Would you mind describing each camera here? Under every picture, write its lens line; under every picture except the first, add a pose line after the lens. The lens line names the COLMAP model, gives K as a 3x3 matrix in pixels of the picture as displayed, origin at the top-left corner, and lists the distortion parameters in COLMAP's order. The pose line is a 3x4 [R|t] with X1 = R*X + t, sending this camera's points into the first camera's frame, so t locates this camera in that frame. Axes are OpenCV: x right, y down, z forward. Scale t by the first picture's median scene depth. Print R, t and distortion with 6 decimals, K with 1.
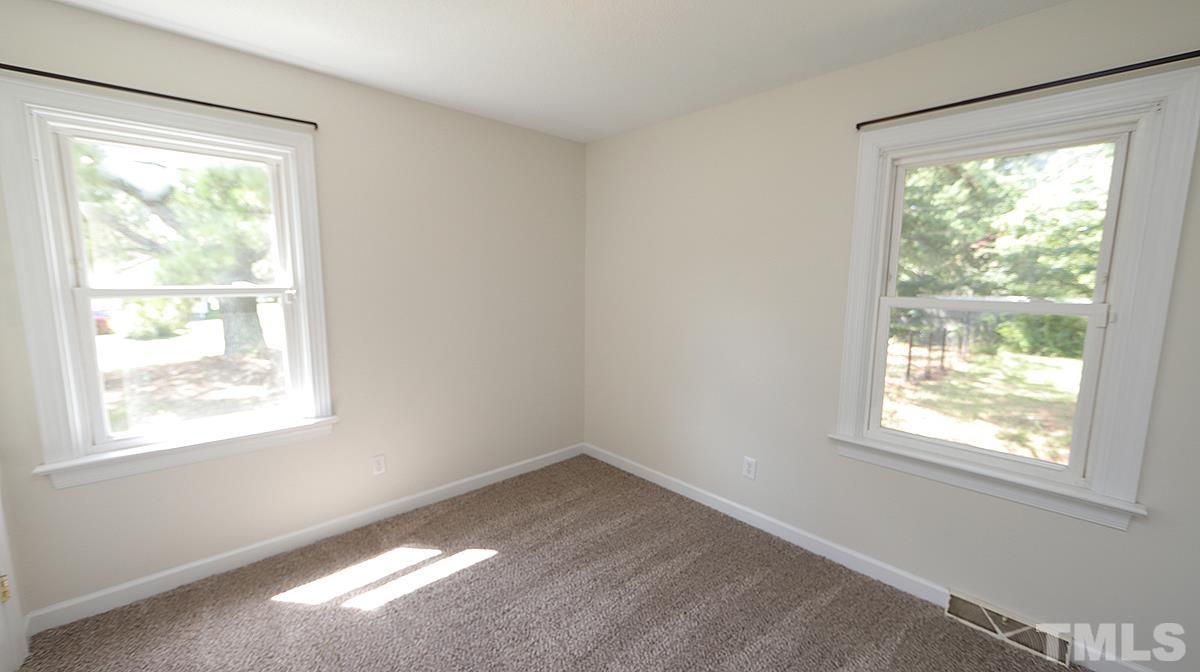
lens RADIAL K [[467.2, 0, 597.9], [0, 467.2, 334.1], [0, 0, 1]] dist [0.002385, 0.000047]
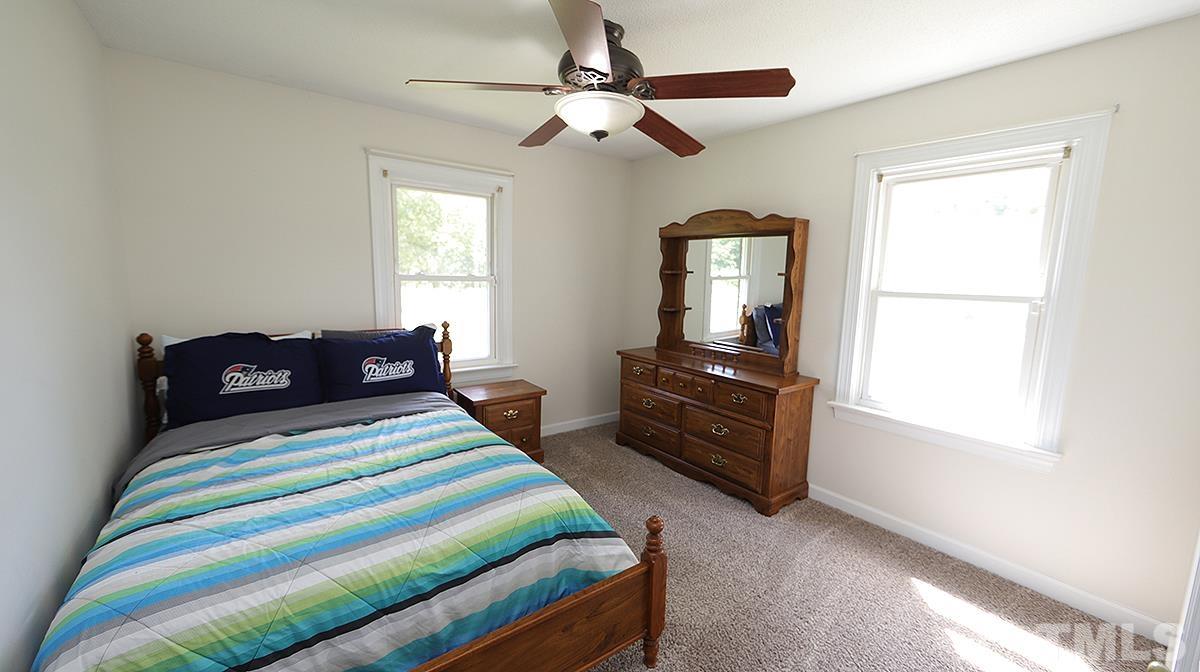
lens RADIAL K [[467.2, 0, 599.0], [0, 467.2, 337.5], [0, 0, 1]] dist [0.002385, 0.000047]
pose [[-0.101951, 0.132172, -0.985970, 0.351369], [-0.142522, 0.978969, 0.145971, -0.037587], [0.984527, 0.155404, -0.080969, 0.260760]]
